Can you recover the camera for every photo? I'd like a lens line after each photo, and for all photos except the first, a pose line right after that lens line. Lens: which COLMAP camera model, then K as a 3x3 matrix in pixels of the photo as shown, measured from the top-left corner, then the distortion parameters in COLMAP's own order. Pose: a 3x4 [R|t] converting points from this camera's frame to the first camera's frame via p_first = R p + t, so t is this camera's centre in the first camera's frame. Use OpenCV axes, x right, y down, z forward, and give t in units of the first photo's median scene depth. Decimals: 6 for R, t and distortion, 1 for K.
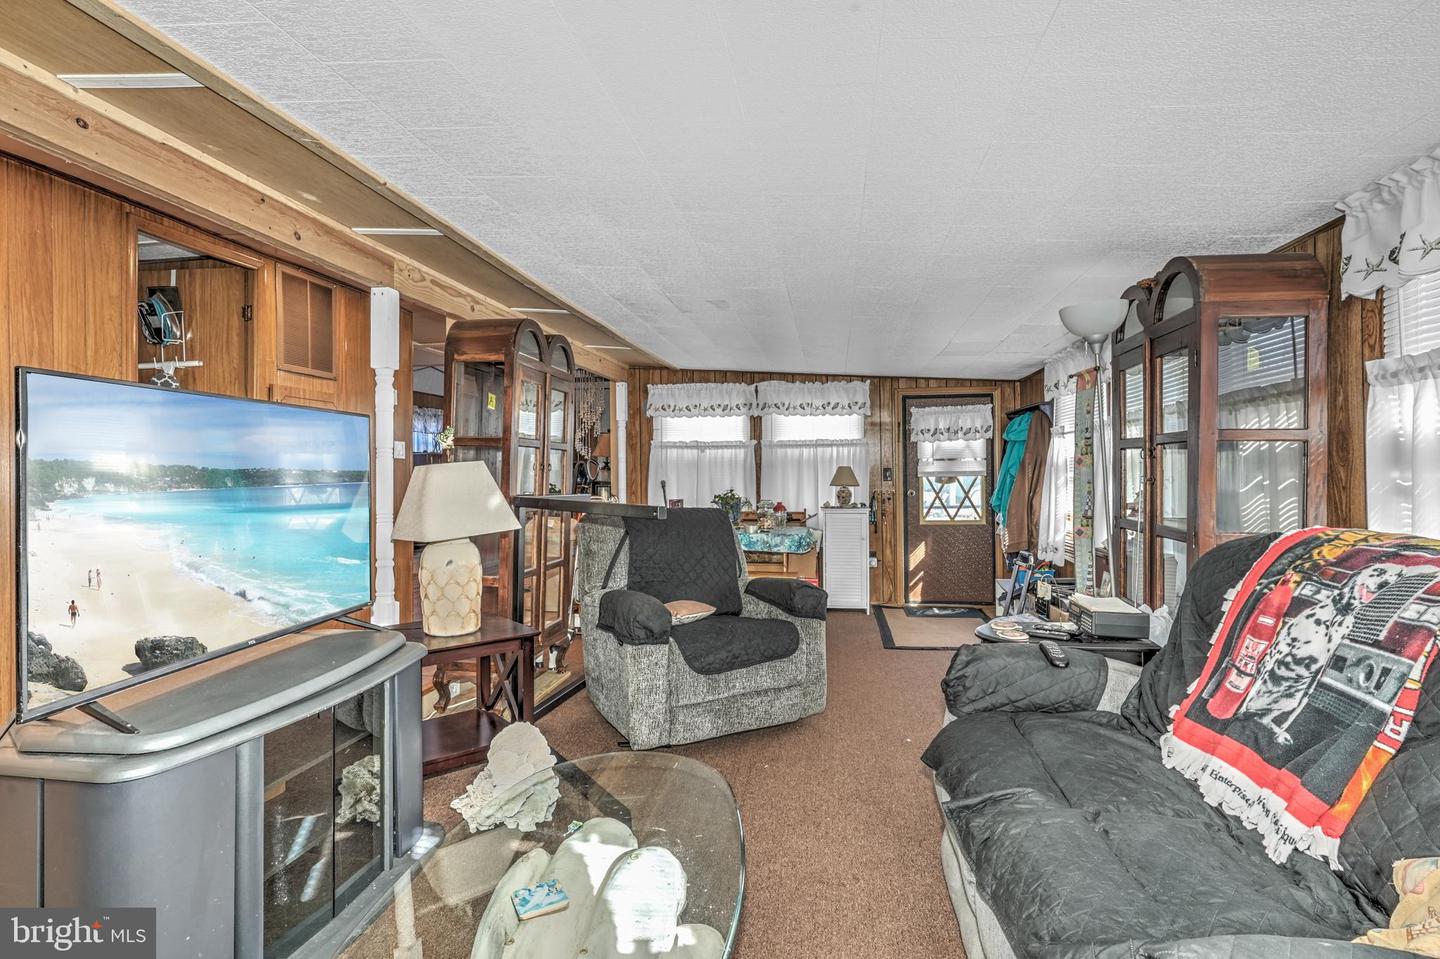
lens RADIAL K [[688.7, 0, 719.1], [0, 688.7, 471.0], [0, 0, 1]] dist [-0.001144, 0.000337]
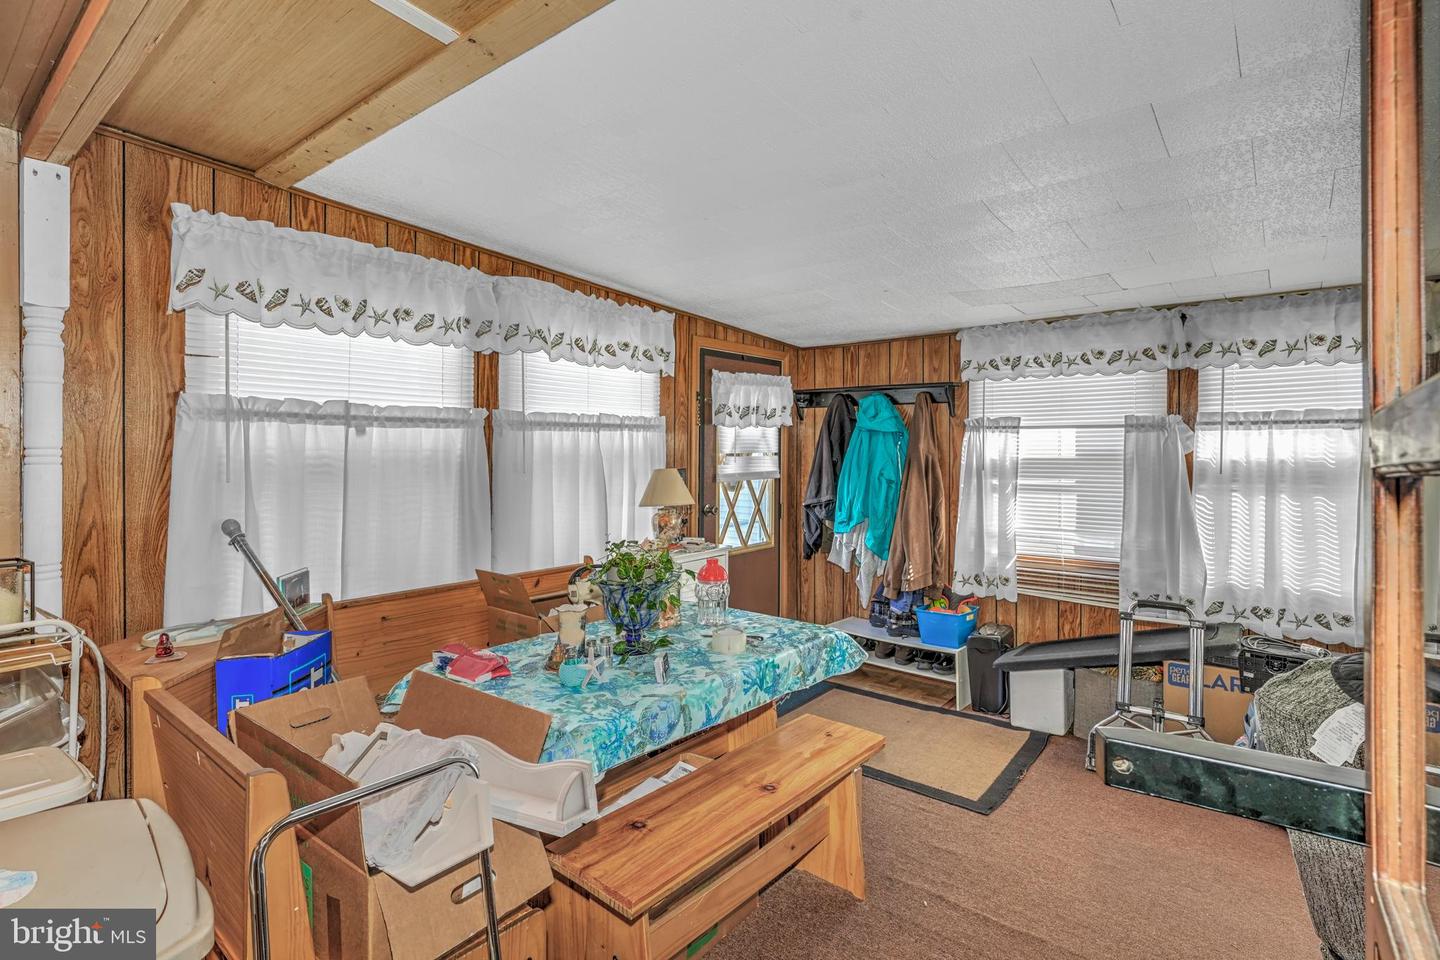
lens RADIAL K [[712.3, 0, 721.9], [0, 712.3, 454.5], [0, 0, 1]] dist [-0.000221, 0.000084]
pose [[0.499912, -0.002349, 0.866073, -0.265548], [-0.000645, 0.999995, 0.003085, -0.018849], [-0.866076, -0.002101, 0.499908, 0.676393]]
